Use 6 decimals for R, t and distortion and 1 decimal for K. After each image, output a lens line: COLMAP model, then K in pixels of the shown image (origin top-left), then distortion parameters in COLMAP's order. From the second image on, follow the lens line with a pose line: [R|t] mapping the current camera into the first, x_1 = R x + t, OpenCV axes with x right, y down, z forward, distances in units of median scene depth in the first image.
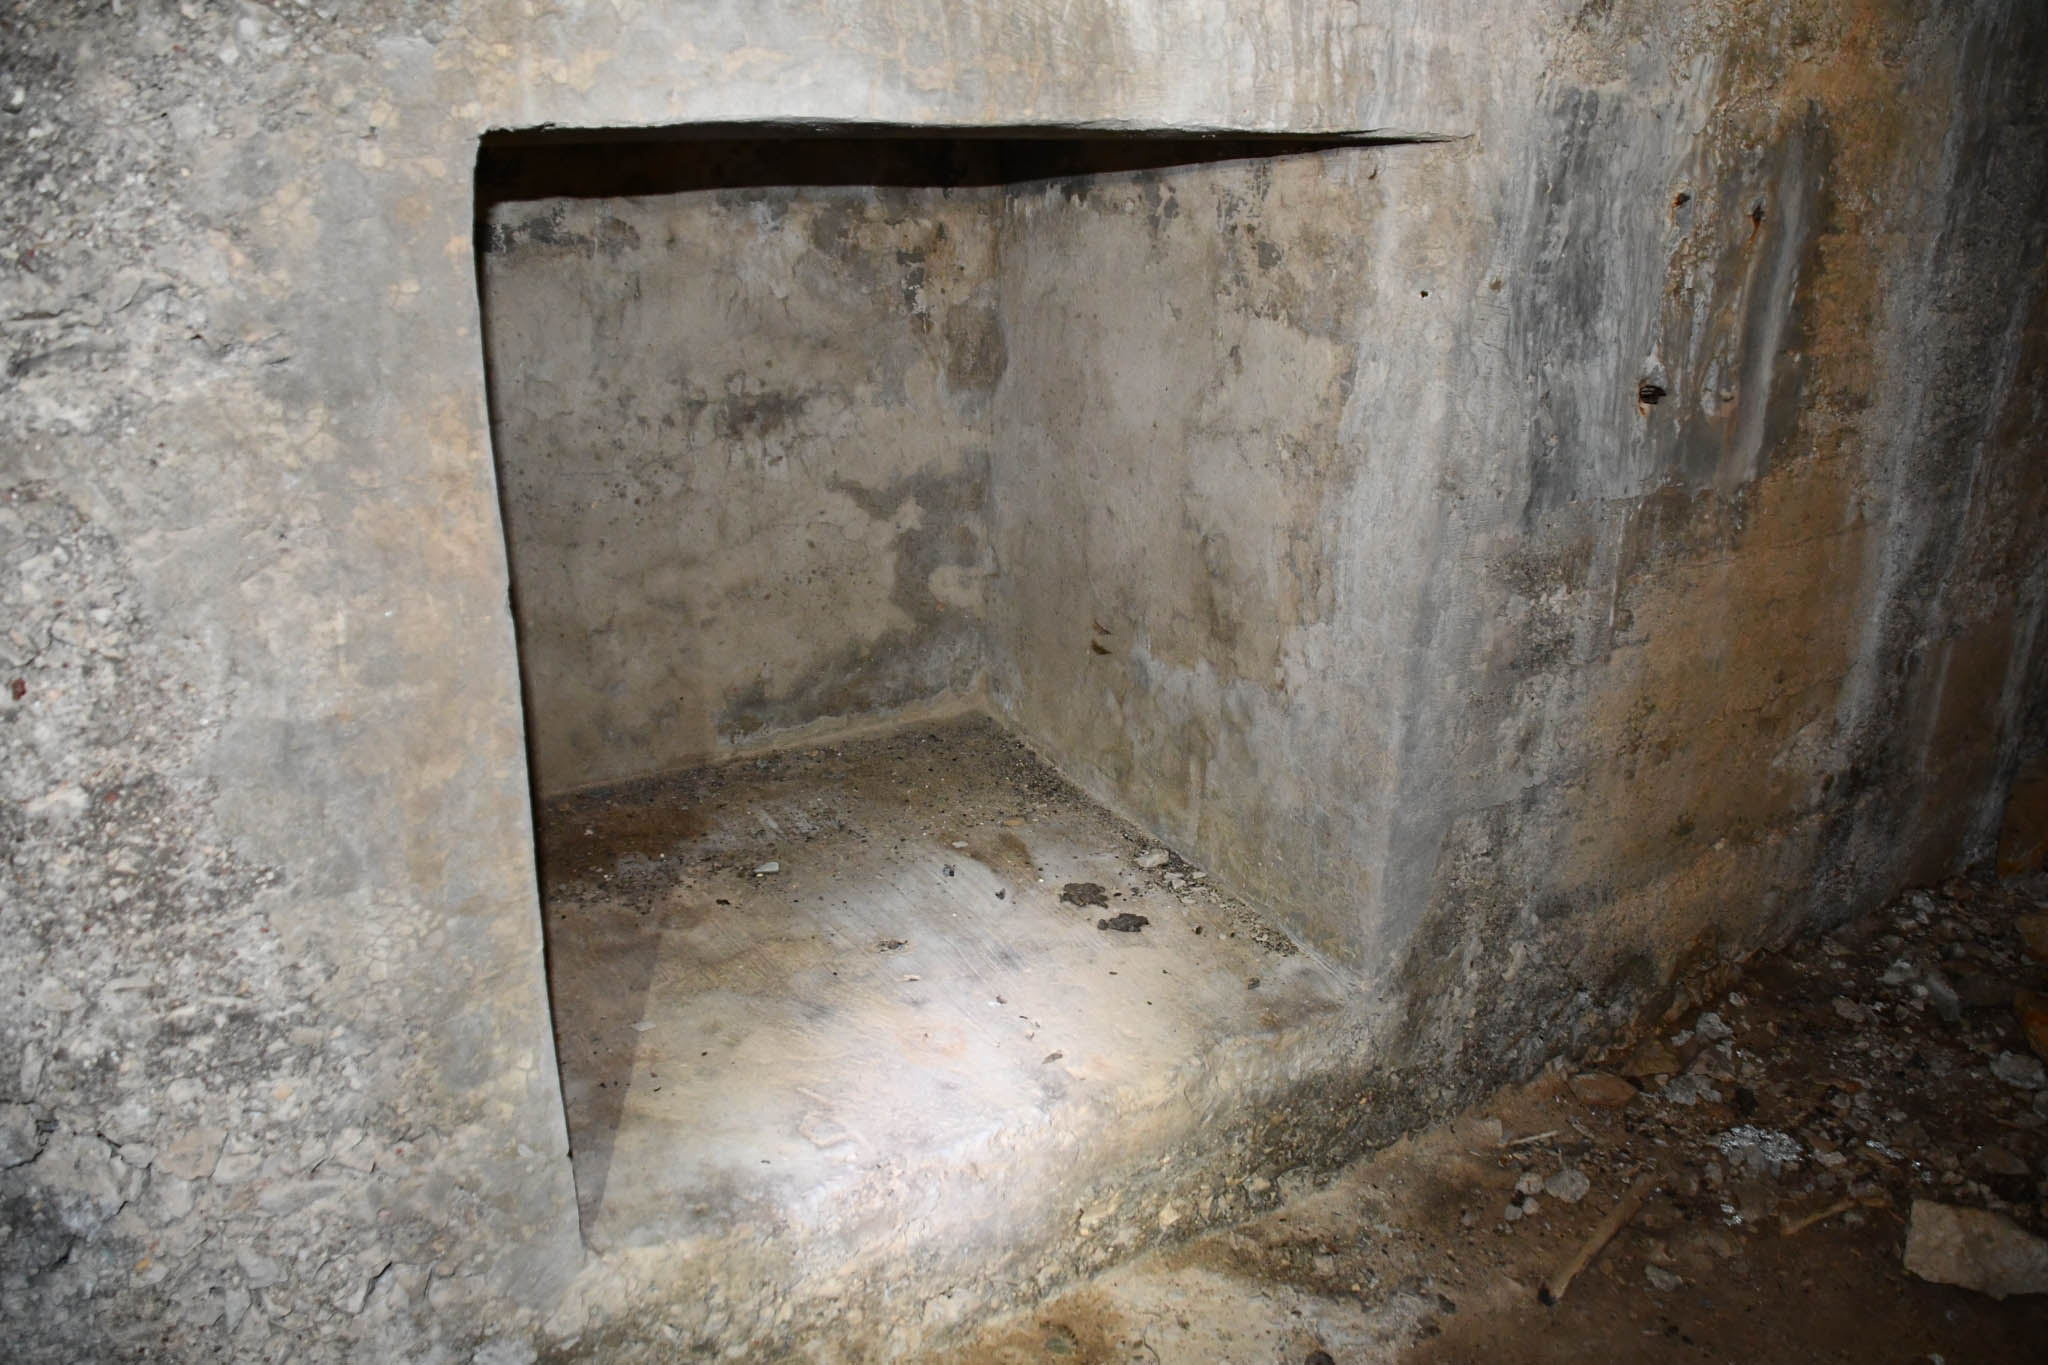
lens RADIAL K [[1575.5, 0, 1023.5], [0, 1575.5, 710.6], [0, 0, 1]] dist [-0.155763, 0.100955]
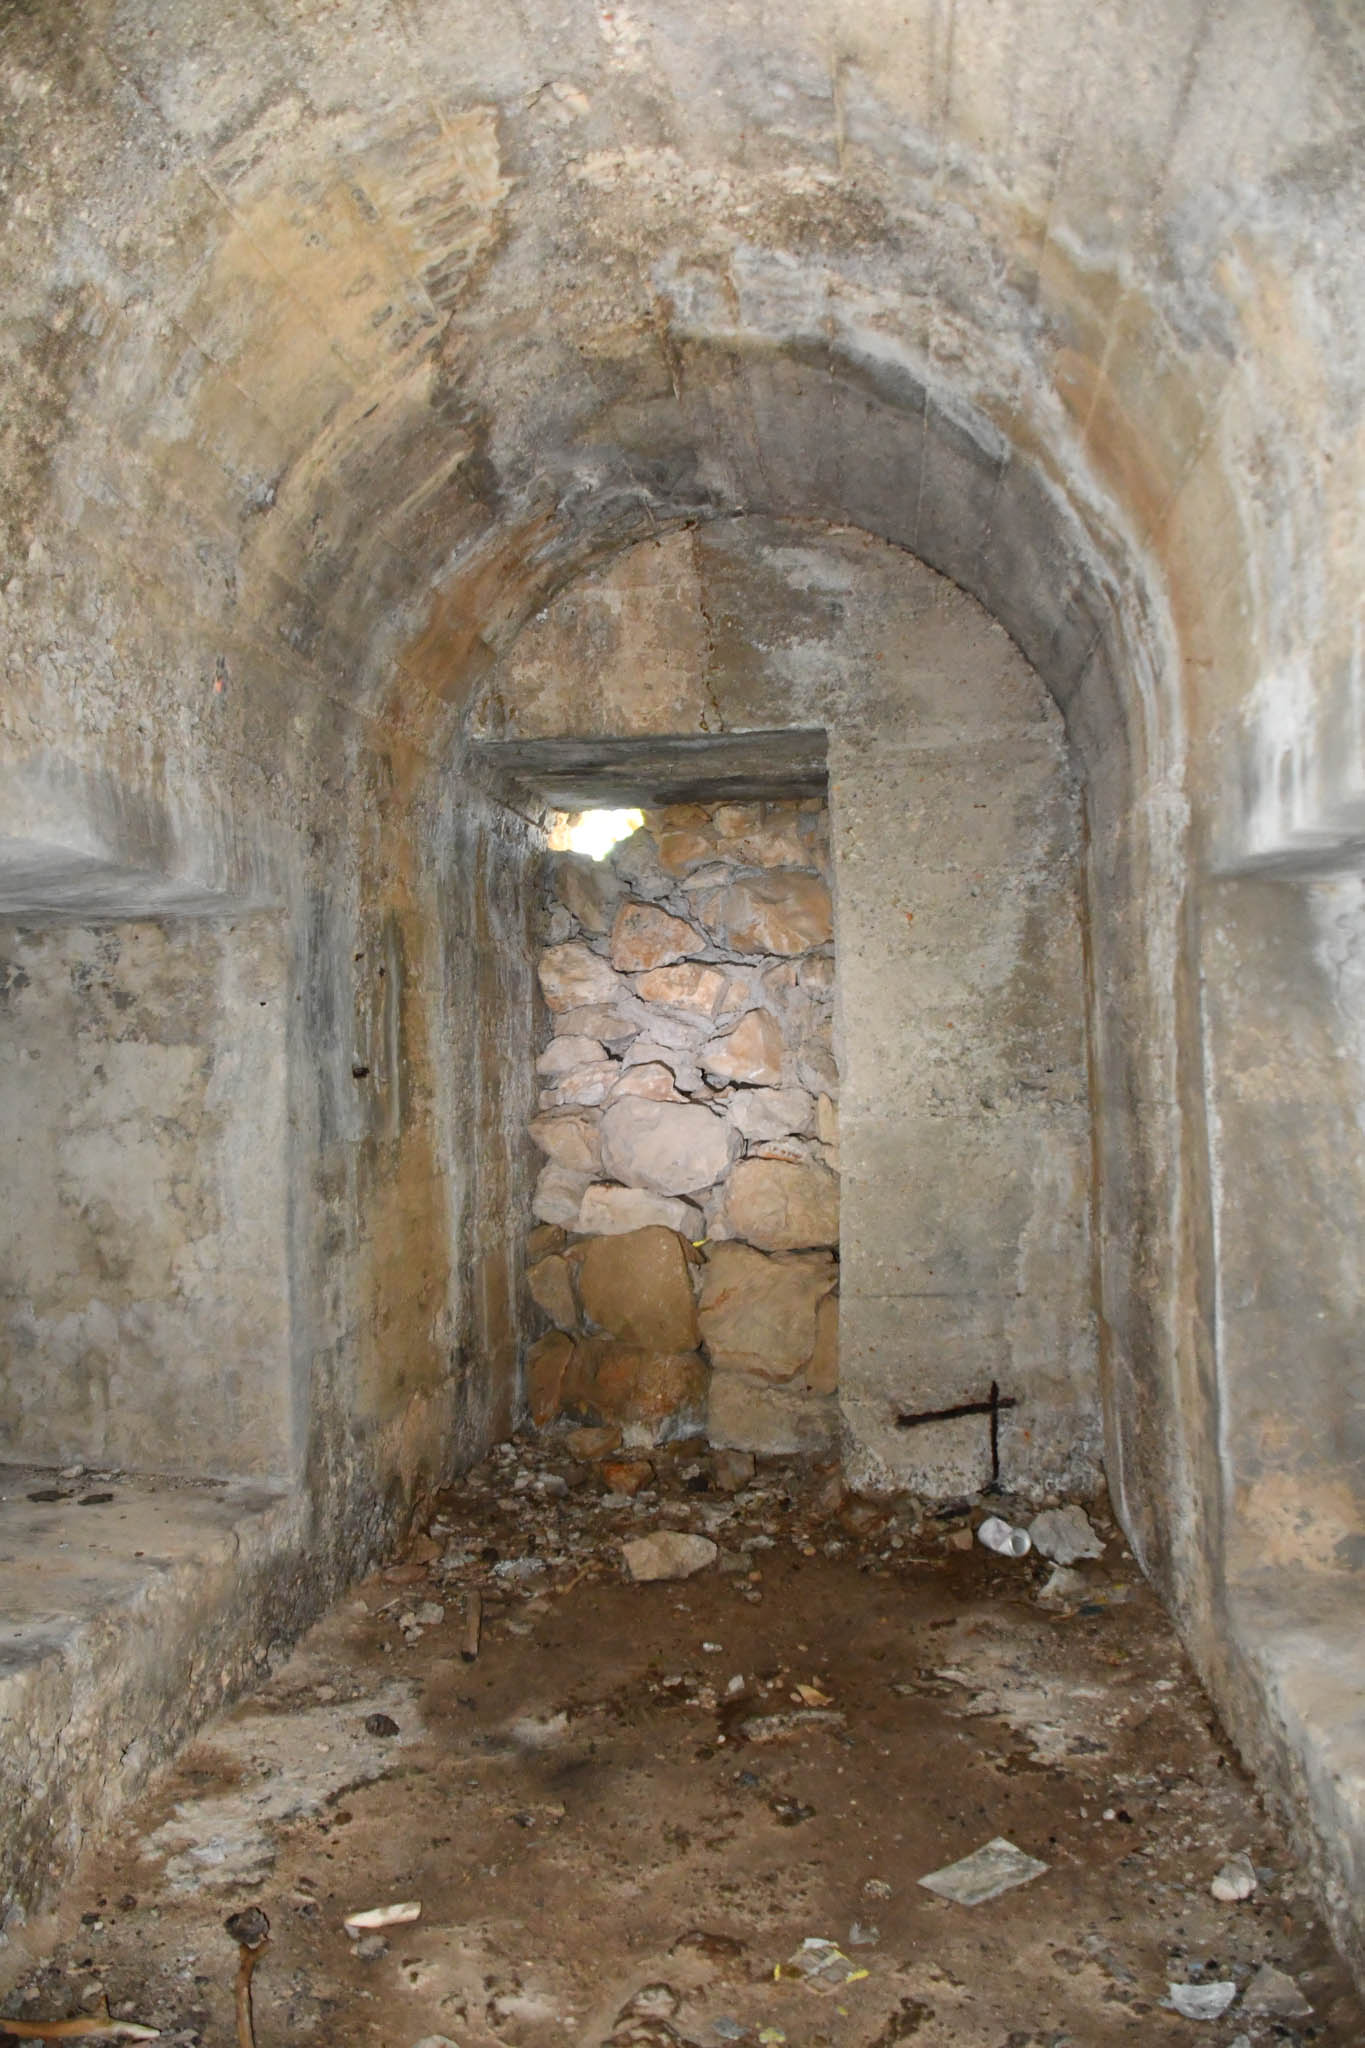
lens RADIAL K [[1575.5, 0, 682.5], [0, 1575.5, 1024.0], [0, 0, 1]] dist [-0.155763, 0.100955]
pose [[0.647068, -0.011379, 0.762347, -0.601988], [0.309055, 0.917973, -0.248618, 0.250493], [-0.696985, 0.396480, 0.597508, -0.236178]]
